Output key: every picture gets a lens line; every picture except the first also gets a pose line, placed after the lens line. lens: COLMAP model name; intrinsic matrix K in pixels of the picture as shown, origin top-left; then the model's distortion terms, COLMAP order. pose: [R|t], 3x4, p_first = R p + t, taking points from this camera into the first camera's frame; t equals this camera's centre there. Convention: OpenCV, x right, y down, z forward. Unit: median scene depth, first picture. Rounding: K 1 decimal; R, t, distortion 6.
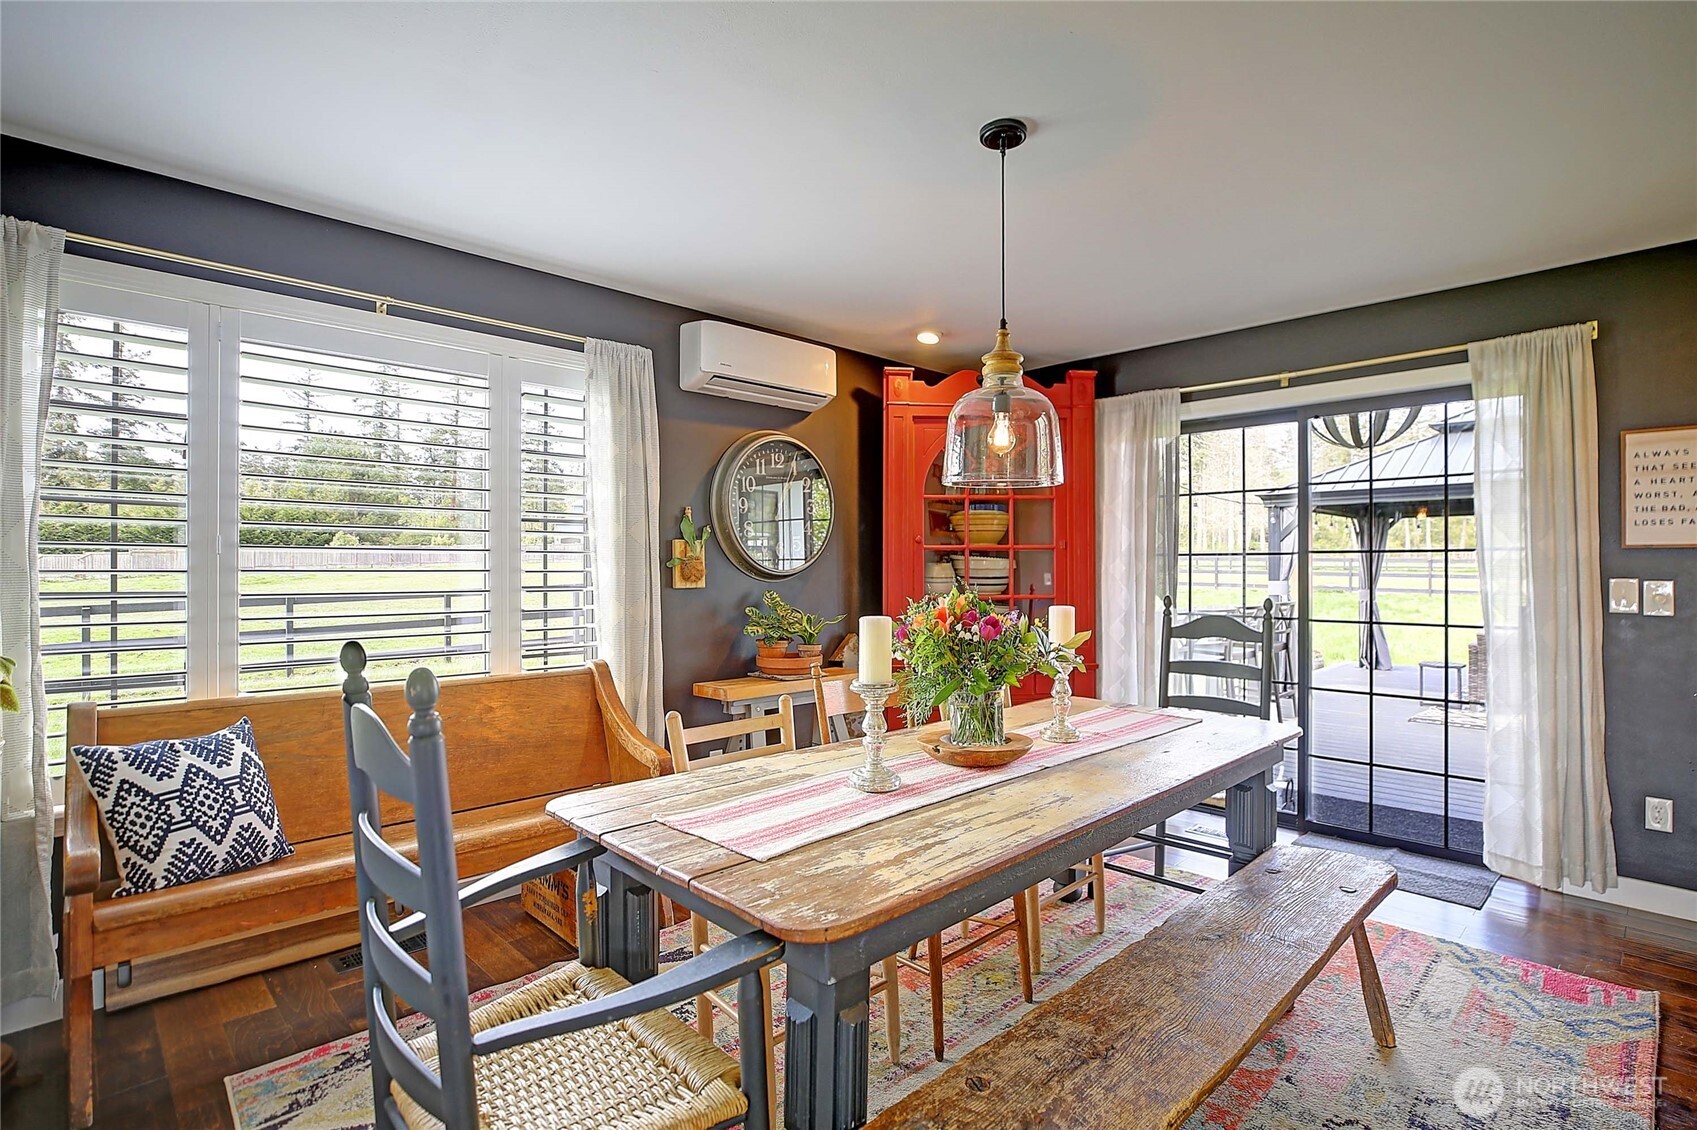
lens RADIAL K [[804.8, 0, 848.3], [0, 804.8, 567.8], [0, 0, 1]] dist [-0.023567, 0.004679]
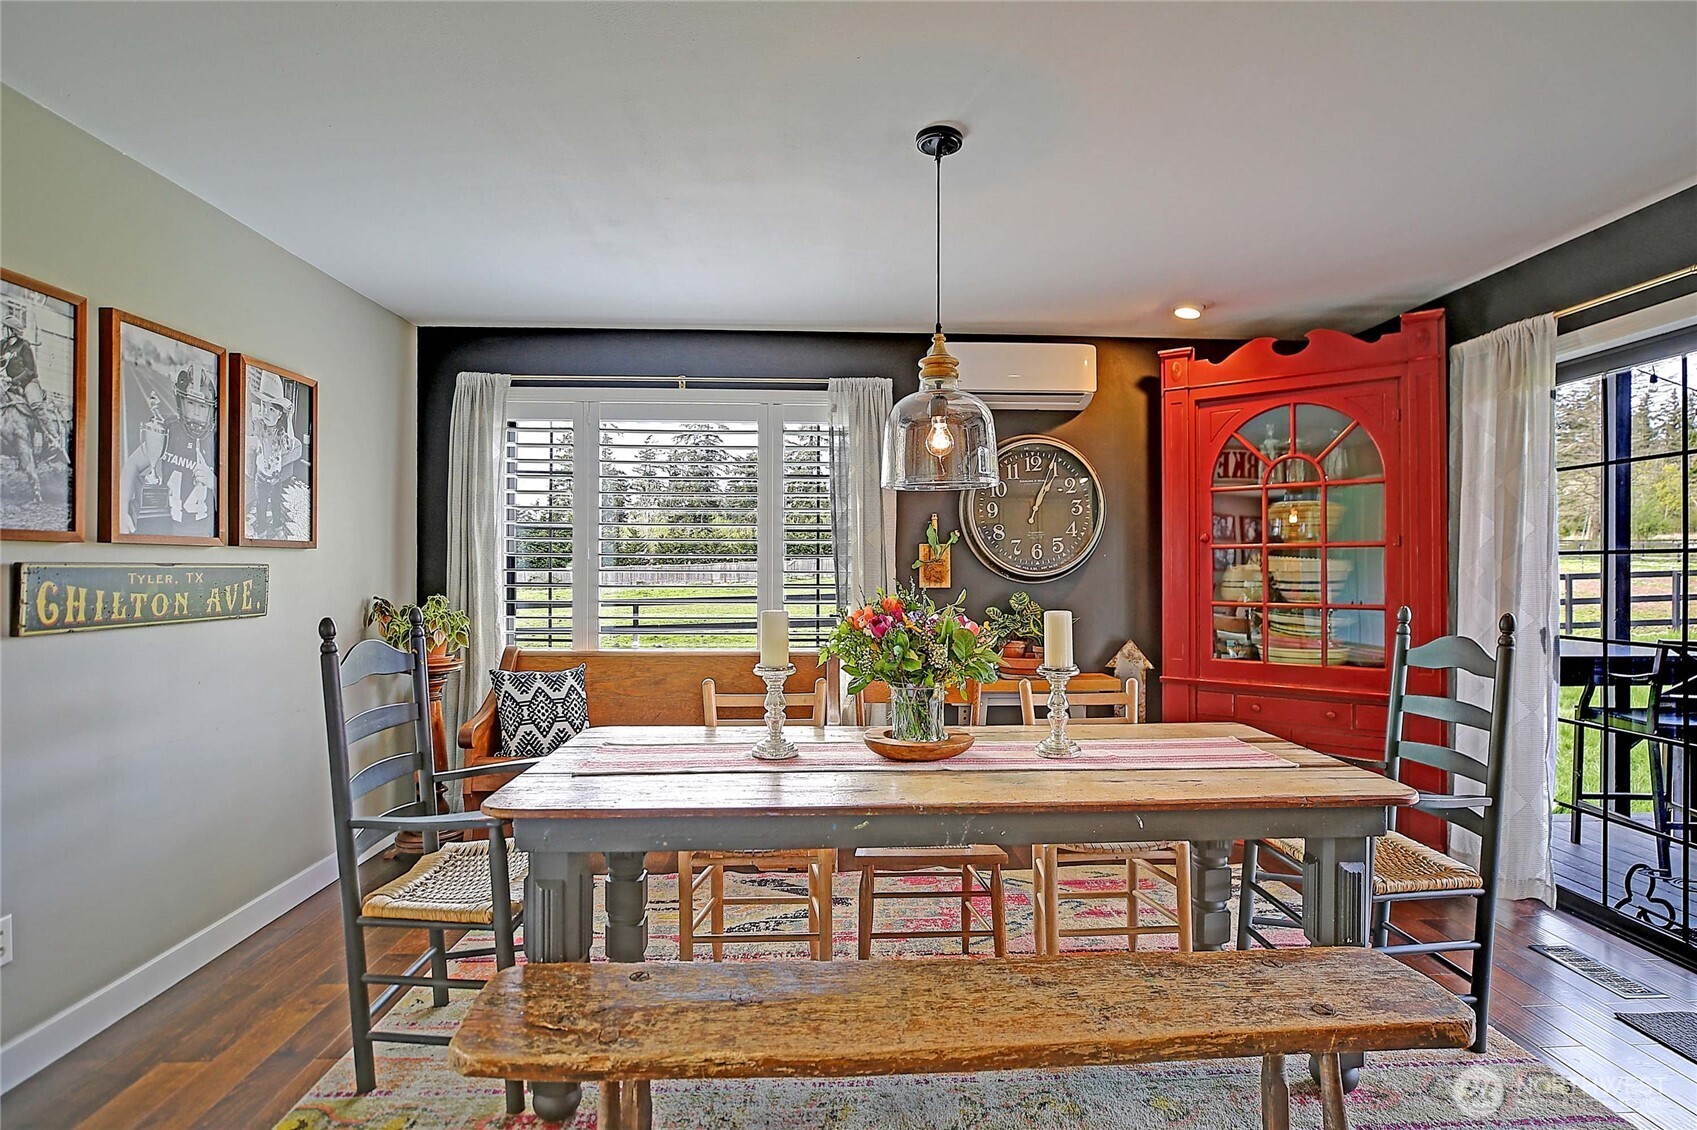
lens RADIAL K [[804.8, 0, 854.0], [0, 804.8, 565.9], [0, 0, 1]] dist [-0.023567, 0.004679]
pose [[0.758116, -0.000190, -0.652120, 0.535612], [-0.003329, 0.999986, -0.004161, 0.000191], [0.652111, 0.005325, 0.758105, 0.114110]]
